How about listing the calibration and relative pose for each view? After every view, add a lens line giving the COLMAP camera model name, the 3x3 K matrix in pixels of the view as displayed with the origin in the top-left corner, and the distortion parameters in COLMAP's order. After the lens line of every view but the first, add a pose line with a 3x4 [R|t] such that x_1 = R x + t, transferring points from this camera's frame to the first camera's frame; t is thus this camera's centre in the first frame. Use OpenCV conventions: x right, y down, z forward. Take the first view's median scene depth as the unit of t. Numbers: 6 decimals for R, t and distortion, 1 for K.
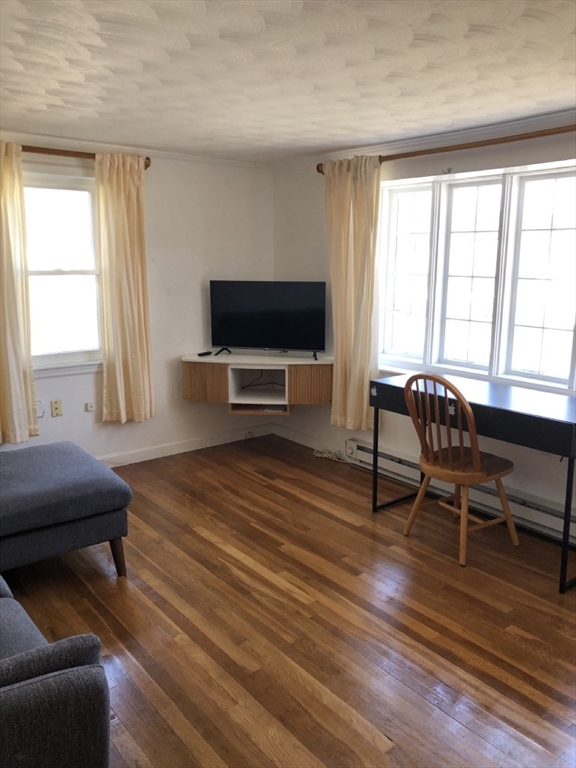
lens RADIAL K [[623.9, 0, 288.0], [0, 623.9, 384.0], [0, 0, 1]] dist [0.011985, -0.003894]
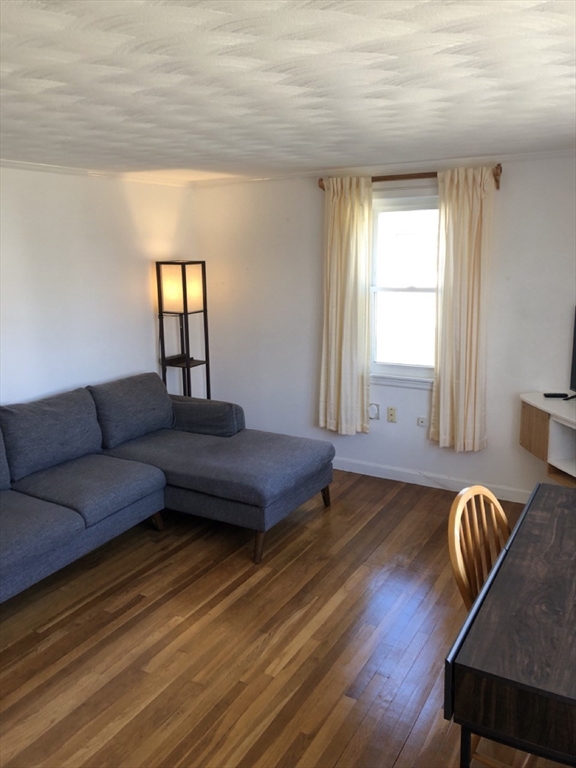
lens RADIAL K [[623.9, 0, 288.0], [0, 623.9, 384.0], [0, 0, 1]] dist [0.011985, -0.003894]
pose [[0.360235, 0.193854, -0.912497, 0.540509], [-0.161208, 0.976390, 0.143787, -0.139879], [0.918827, 0.095305, 0.382981, 0.420593]]
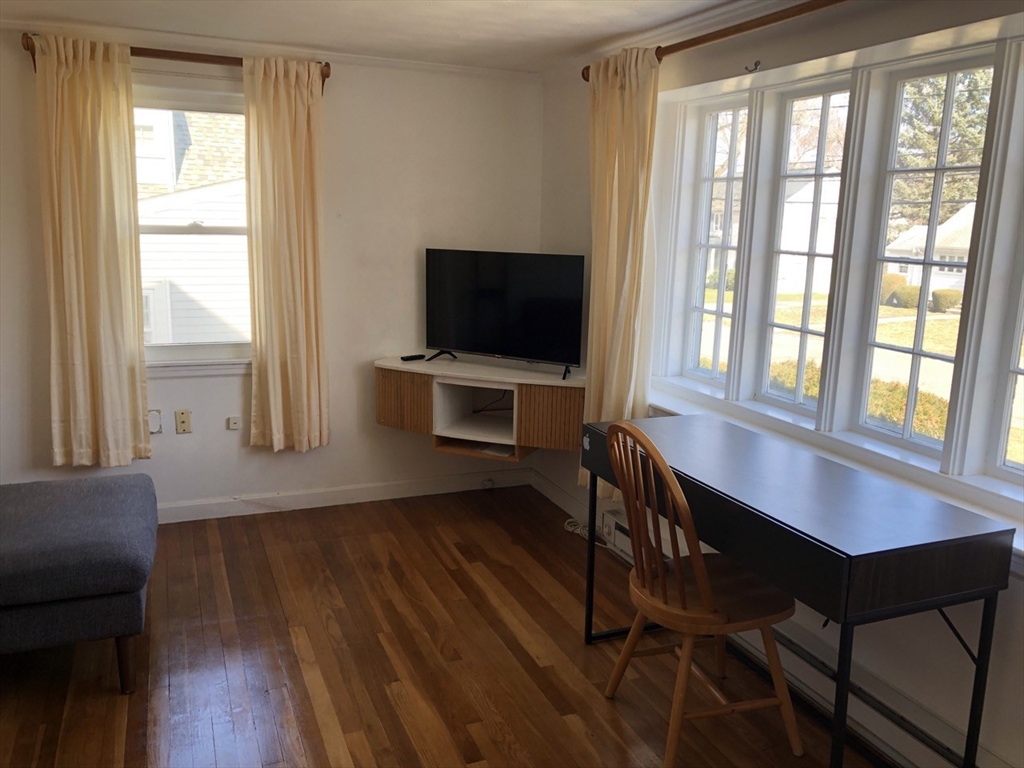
lens RADIAL K [[831.9, 0, 513.3], [0, 831.9, 387.0], [0, 0, 1]] dist [0.011985, -0.003894]
pose [[0.961713, 0.073879, -0.263914, 0.235068], [-0.075274, 0.997151, 0.004837, -0.033244], [0.263520, 0.015214, 0.964534, 0.190936]]
